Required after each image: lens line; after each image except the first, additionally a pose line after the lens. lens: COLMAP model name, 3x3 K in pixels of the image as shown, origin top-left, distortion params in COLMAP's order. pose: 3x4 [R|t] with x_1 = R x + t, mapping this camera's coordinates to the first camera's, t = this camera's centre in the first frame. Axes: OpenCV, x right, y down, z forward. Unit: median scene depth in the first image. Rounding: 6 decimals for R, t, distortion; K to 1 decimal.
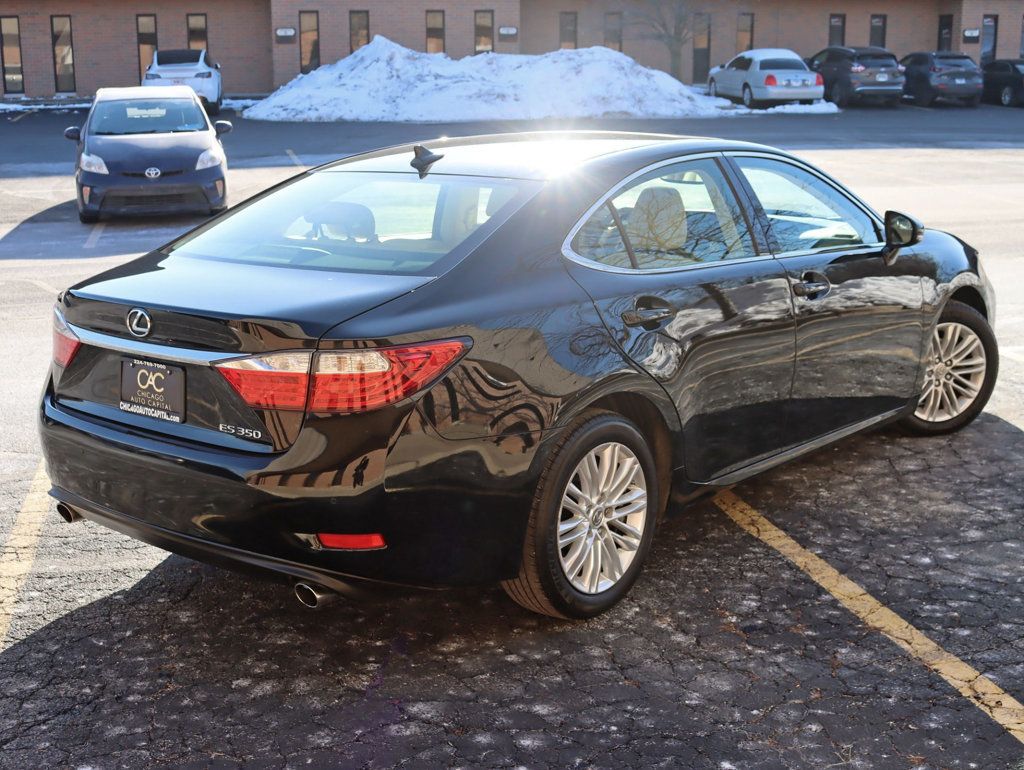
lens RADIAL K [[1223.1, 0, 512.0], [0, 1223.1, 385.0], [0, 0, 1]] dist [-0.026843, 0.011908]
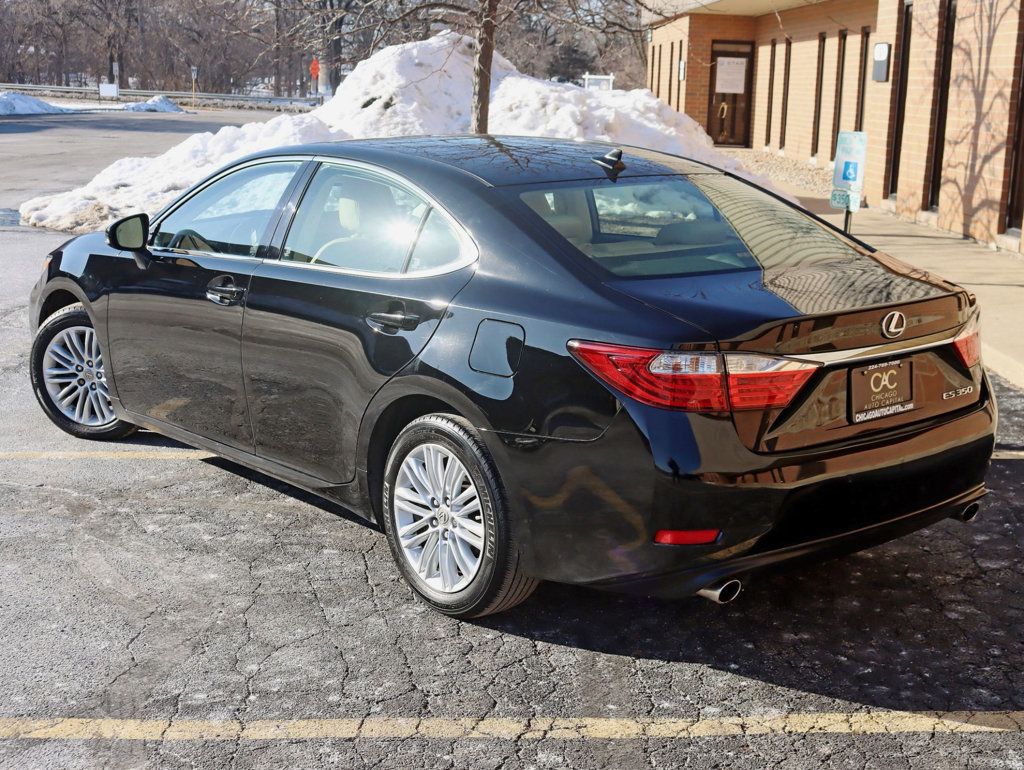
lens RADIAL K [[1331.3, 0, 512.0], [0, 1331.3, 385.0], [0, 0, 1]] dist [0.014388, 0.017754]
pose [[0.219774, -0.192455, 0.956379, -1.182675], [0.192675, 0.969600, 0.150840, -0.188444], [-0.956335, 0.151119, 0.250174, 0.845818]]
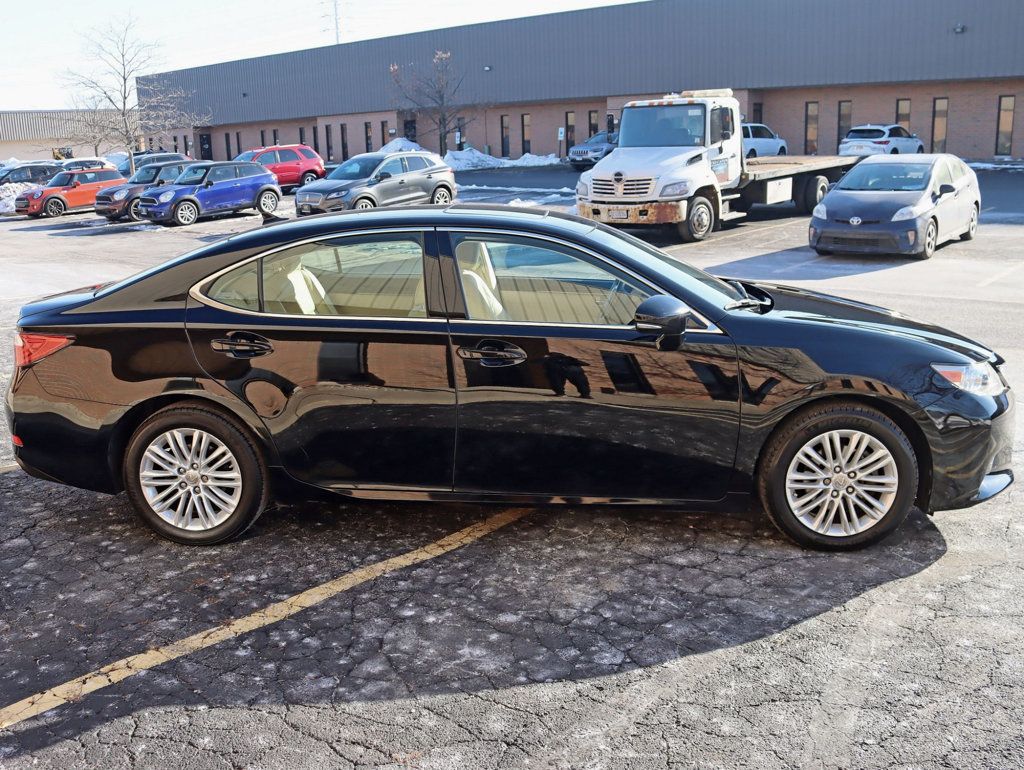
lens RADIAL K [[910.5, 0, 512.0], [0, 910.5, 385.0], [0, 0, 1]] dist [-0.120267, 0.110232]
pose [[0.608177, 0.178470, -0.773478, 0.989026], [-0.164121, 0.981615, 0.097448, -0.148045], [0.776650, 0.067678, 0.626287, 0.566957]]
